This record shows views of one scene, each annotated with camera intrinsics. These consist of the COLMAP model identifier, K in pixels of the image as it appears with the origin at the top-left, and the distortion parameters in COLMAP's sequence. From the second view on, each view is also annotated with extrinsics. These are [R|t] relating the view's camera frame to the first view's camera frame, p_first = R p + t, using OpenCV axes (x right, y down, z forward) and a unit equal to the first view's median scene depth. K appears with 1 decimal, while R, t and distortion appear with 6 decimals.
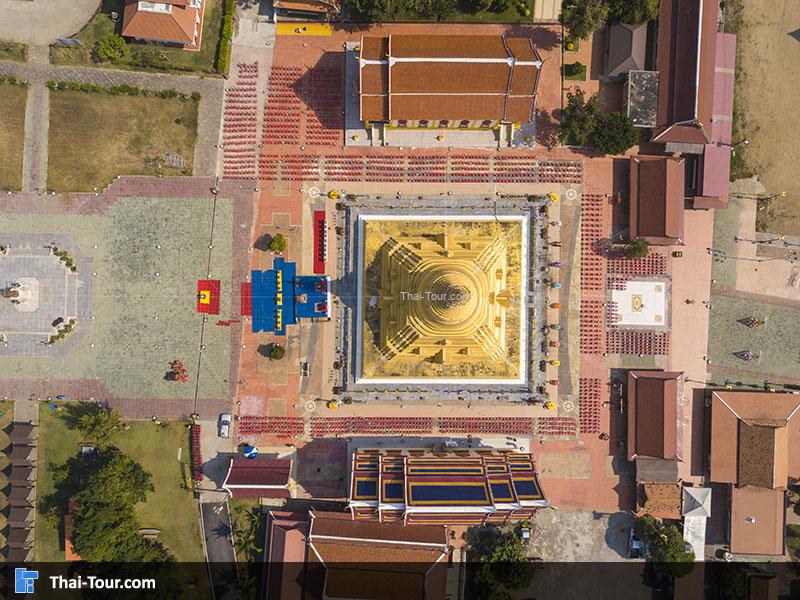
lens RADIAL K [[618.4, 0, 392.7], [0, 618.4, 290.3], [0, 0, 1]] dist [0.002167, -0.002669]
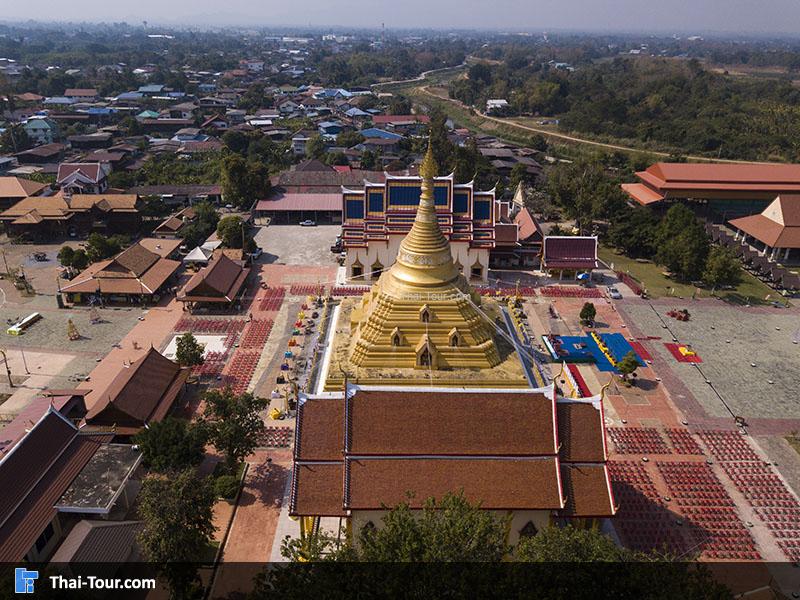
lens RADIAL K [[614.4, 0, 391.2], [0, 614.4, 298.8], [0, 0, 1]] dist [-0.009705, 0.008878]
pose [[-0.999506, -0.016920, -0.026490, 0.147776], [-0.017996, -0.382933, 0.923601, -0.770858], [-0.025771, 0.923621, 0.382439, 0.601368]]
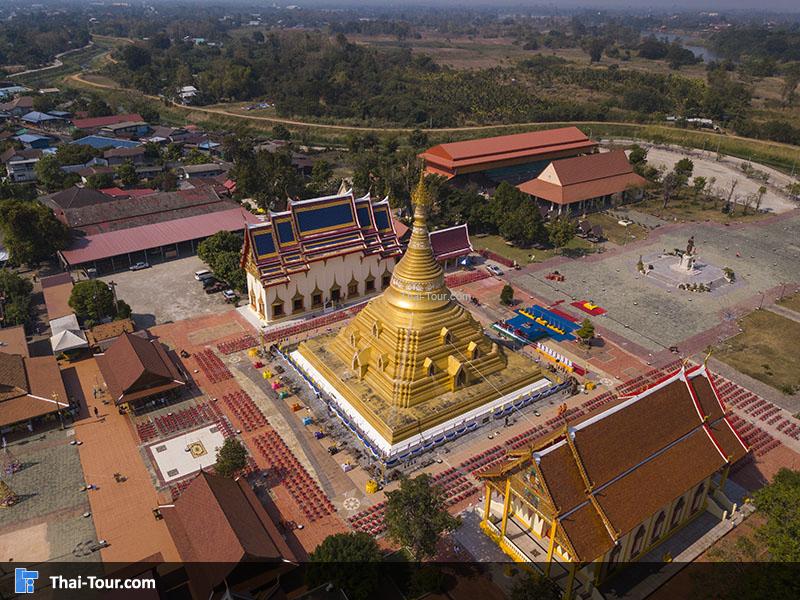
lens RADIAL K [[618.4, 0, 392.7], [0, 618.4, 290.3], [0, 0, 1]] dist [0.002167, -0.002669]
pose [[-0.820705, 0.221463, -0.526685, 0.553162], [-0.571282, -0.332545, 0.750367, -0.600622], [-0.008968, 0.916716, 0.399439, 0.540143]]
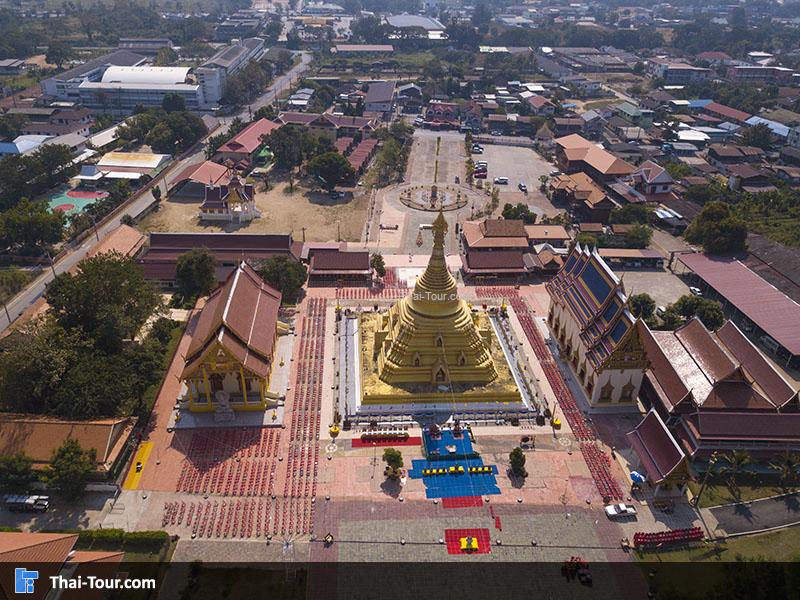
lens RADIAL K [[614.4, 0, 391.2], [0, 614.4, 298.8], [0, 0, 1]] dist [-0.009705, 0.008878]
pose [[-0.072749, -0.507015, 0.858862, -0.791412], [0.996293, 0.002693, 0.085980, -0.150202], [-0.045906, 0.861933, 0.504940, 0.363446]]
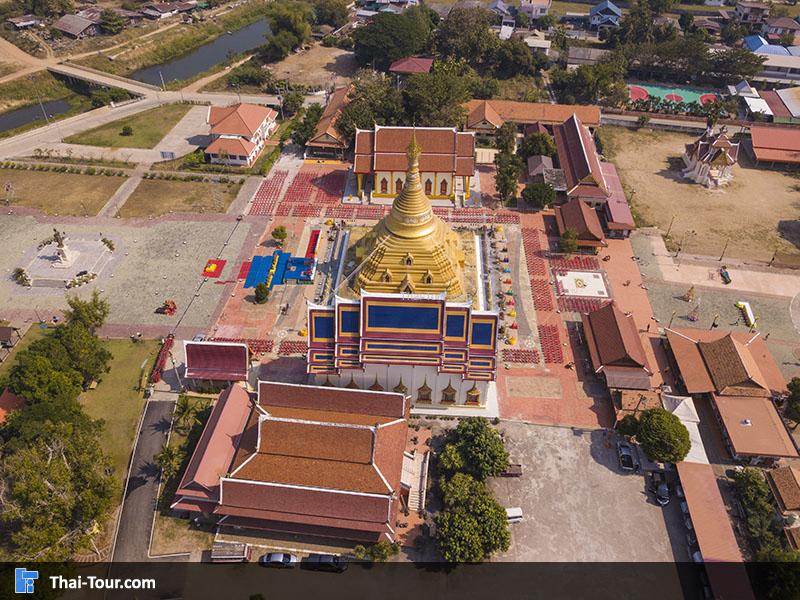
lens RADIAL K [[618.4, 0, 392.7], [0, 618.4, 290.3], [0, 0, 1]] dist [0.002167, -0.002669]
pose [[0.998922, 0.024046, -0.039710, 0.094472], [-0.045735, 0.656436, -0.752994, 0.919761], [0.007960, 0.753998, 0.656828, 0.253298]]
